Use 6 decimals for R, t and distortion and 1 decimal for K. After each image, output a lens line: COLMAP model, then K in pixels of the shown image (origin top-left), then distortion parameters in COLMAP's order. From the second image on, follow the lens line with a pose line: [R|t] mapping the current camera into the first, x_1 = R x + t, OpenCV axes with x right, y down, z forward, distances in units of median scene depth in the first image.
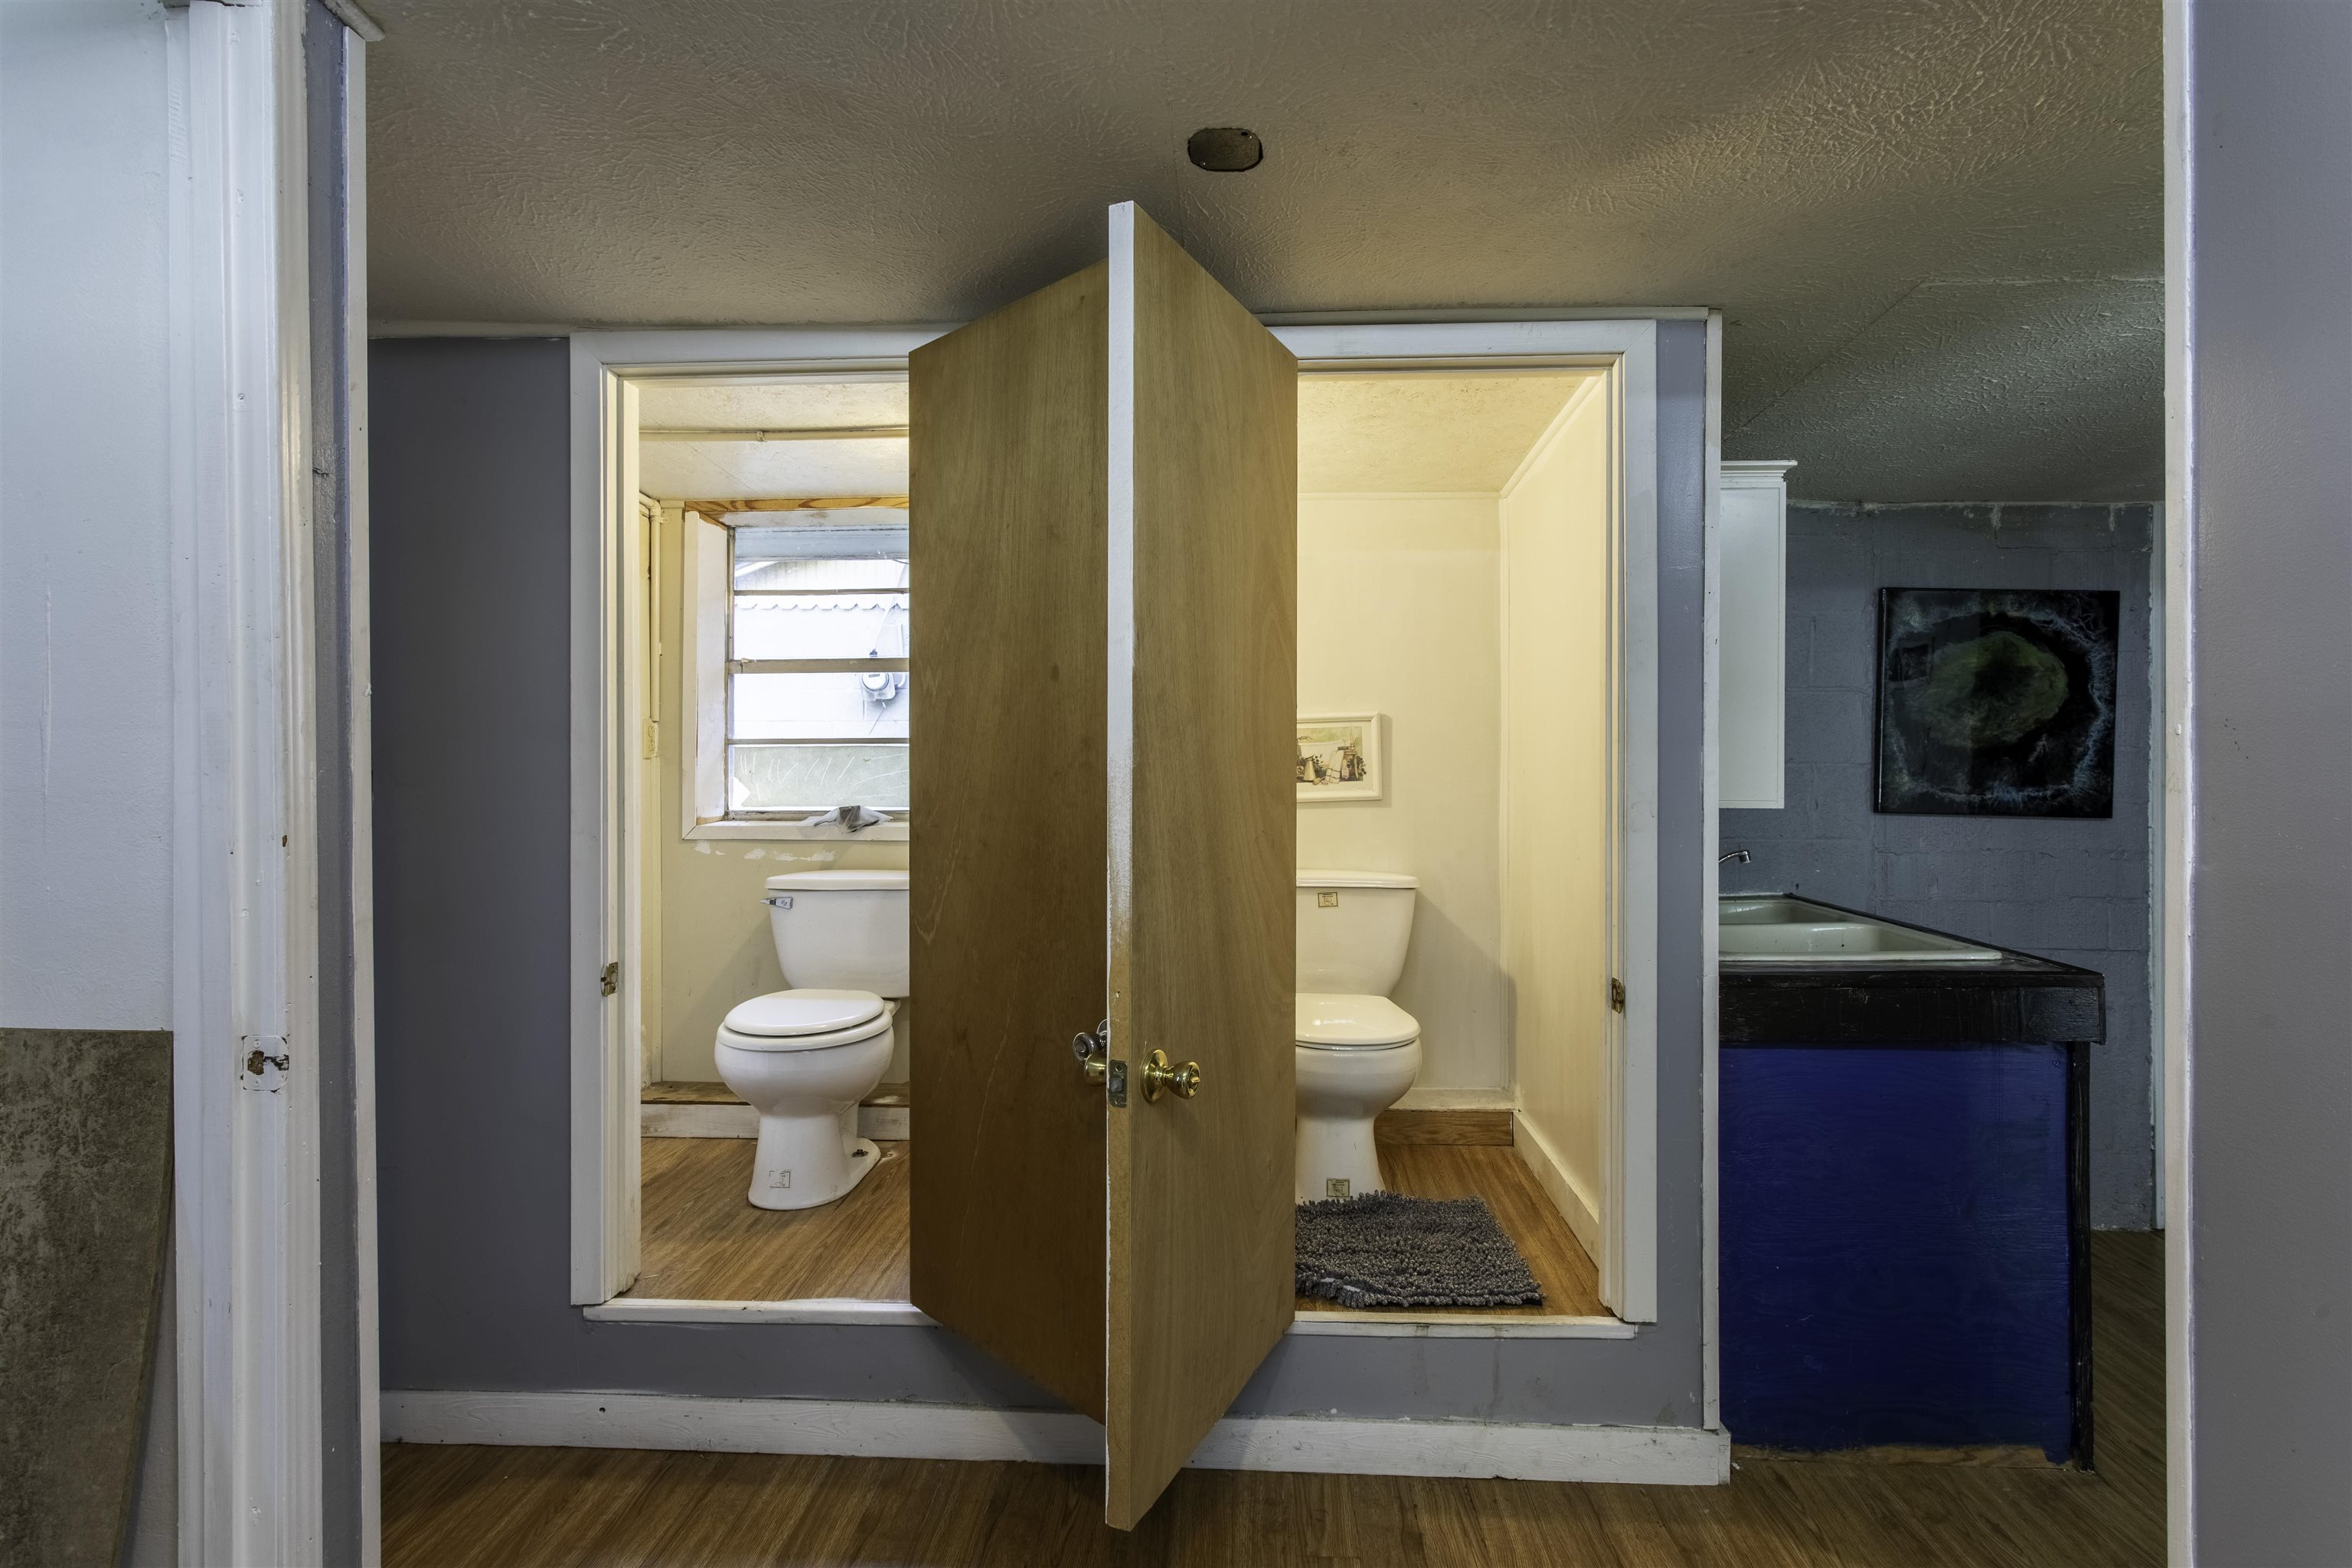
lens RADIAL K [[1263.5, 0, 1170.4], [0, 1263.5, 755.4], [0, 0, 1]] dist [0.000586, 0.000341]
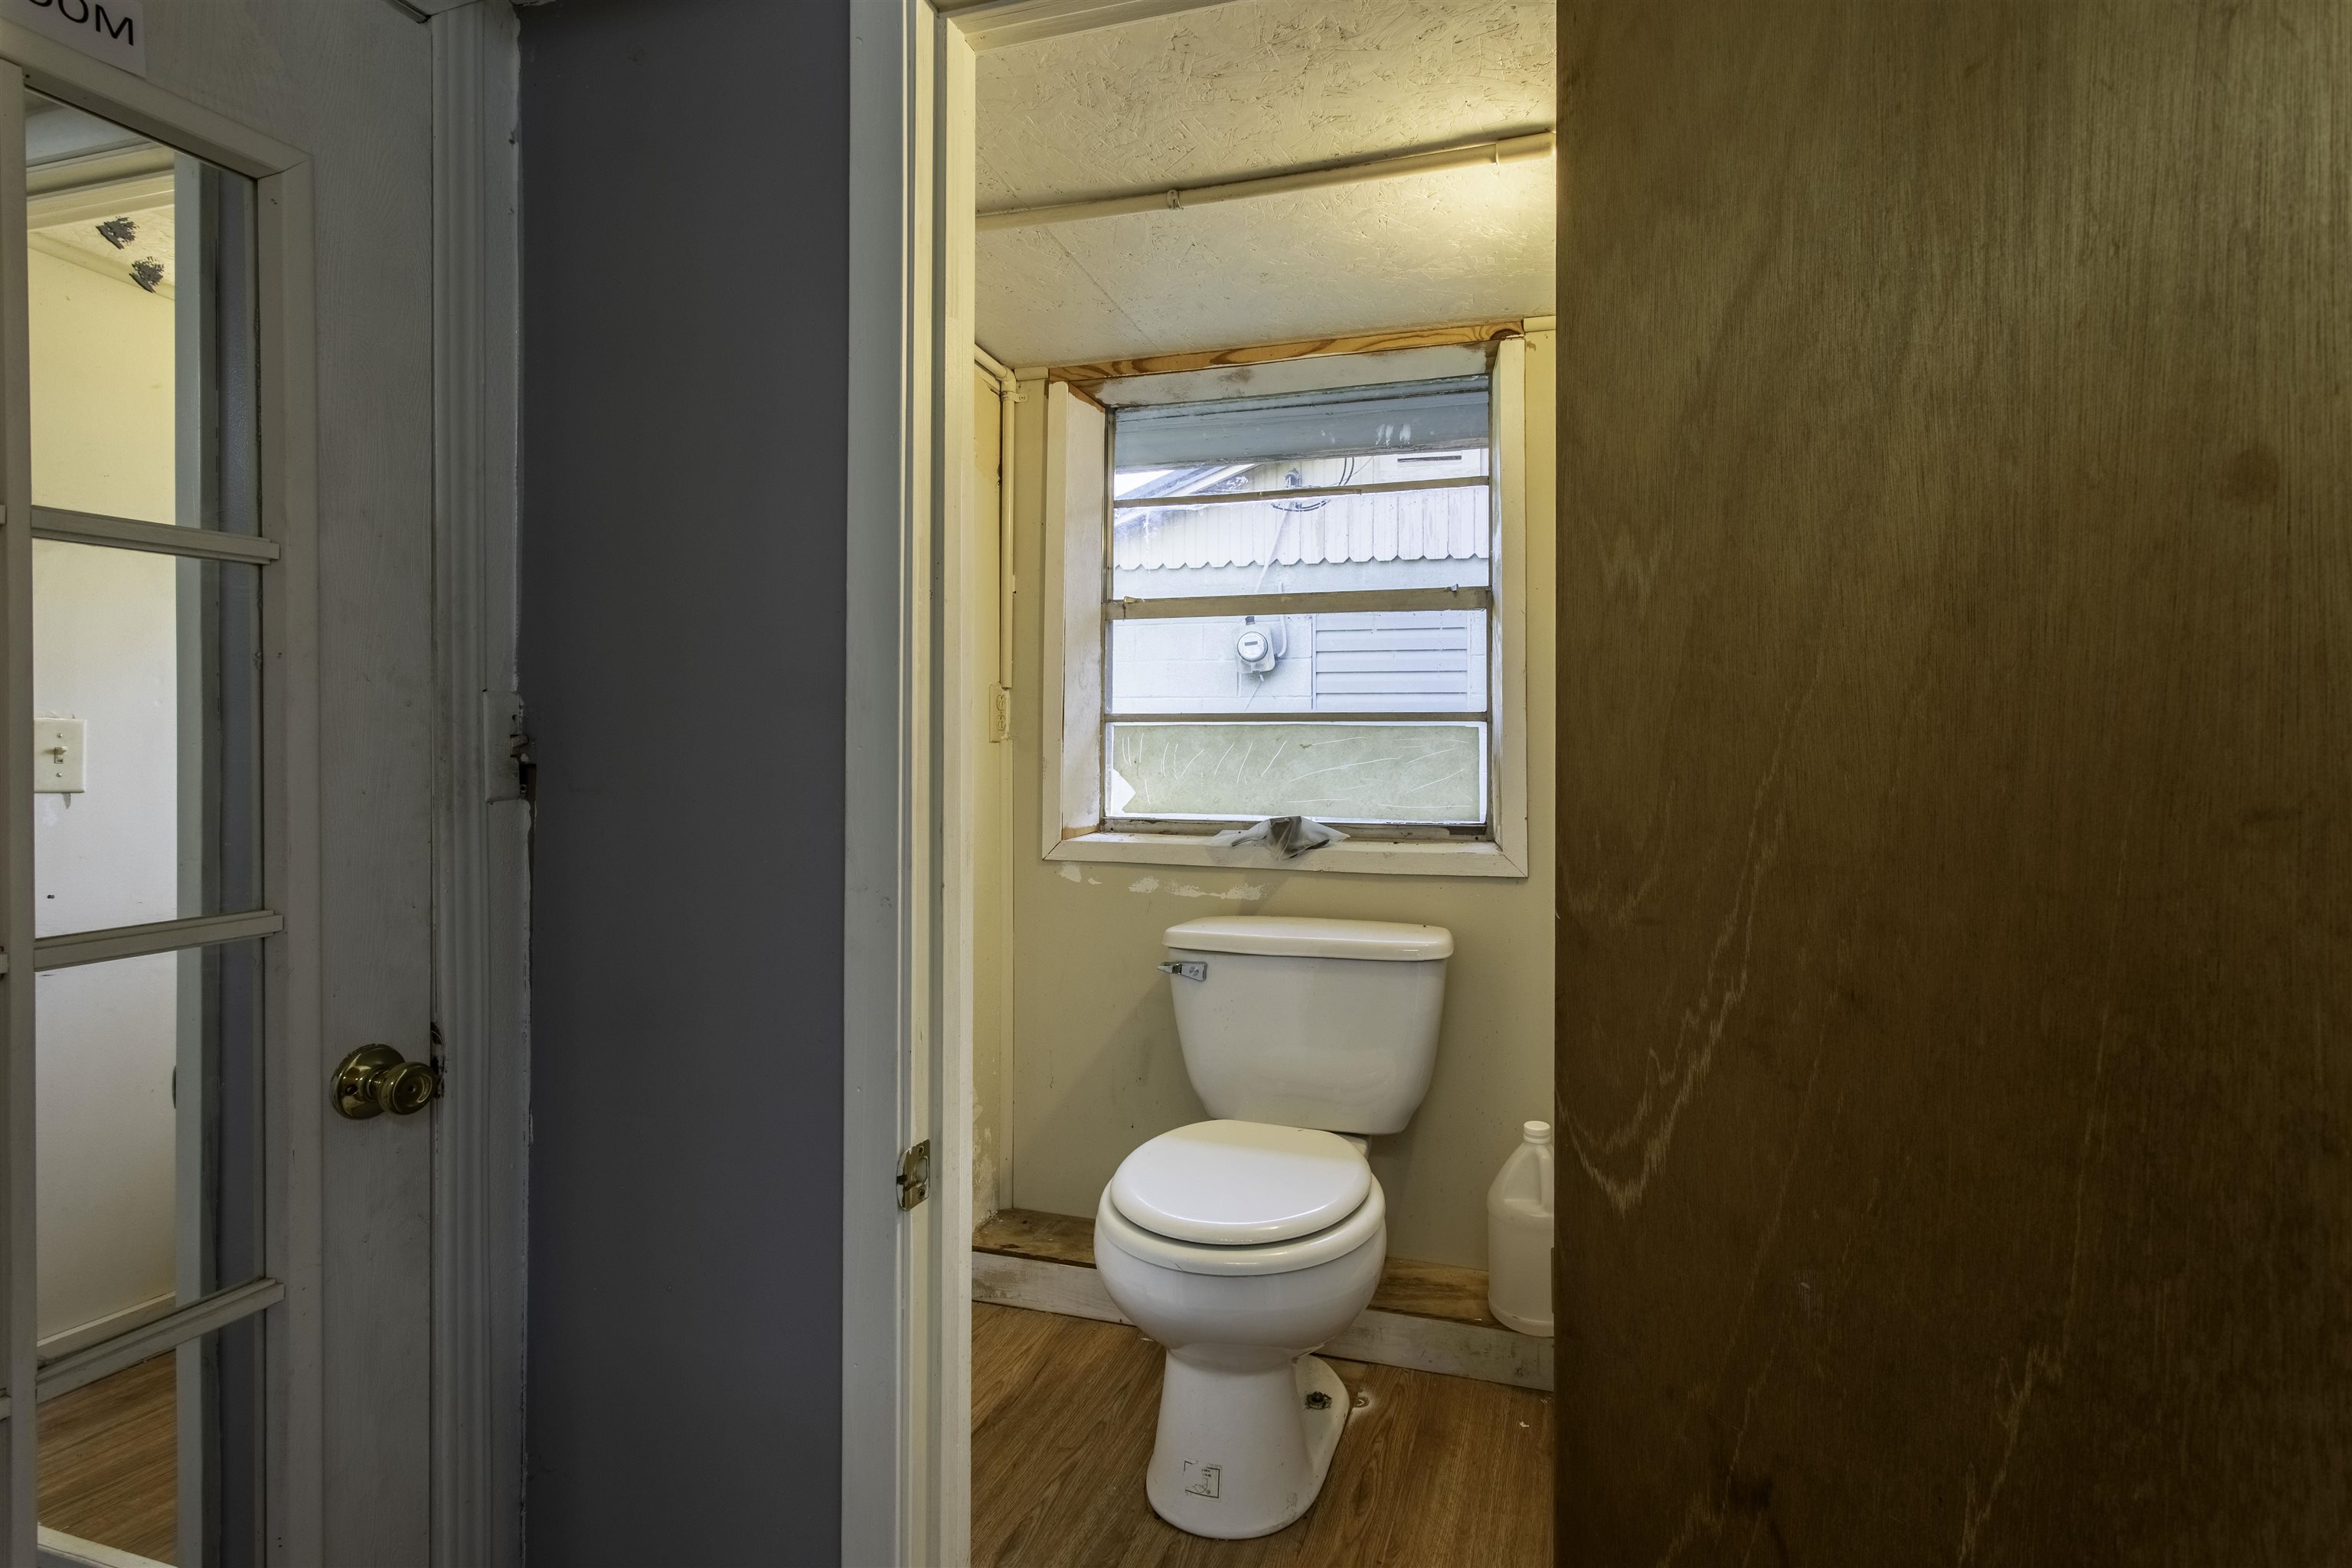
lens RADIAL K [[1154.1, 0, 1176.9], [0, 1154.1, 733.0], [0, 0, 1]] dist [0.001693, 0.000852]
pose [[0.969576, 0.004528, -0.244747, -0.162620], [-0.005204, 0.999984, -0.002116, -0.001502], [0.244734, 0.003325, 0.969585, 0.410378]]
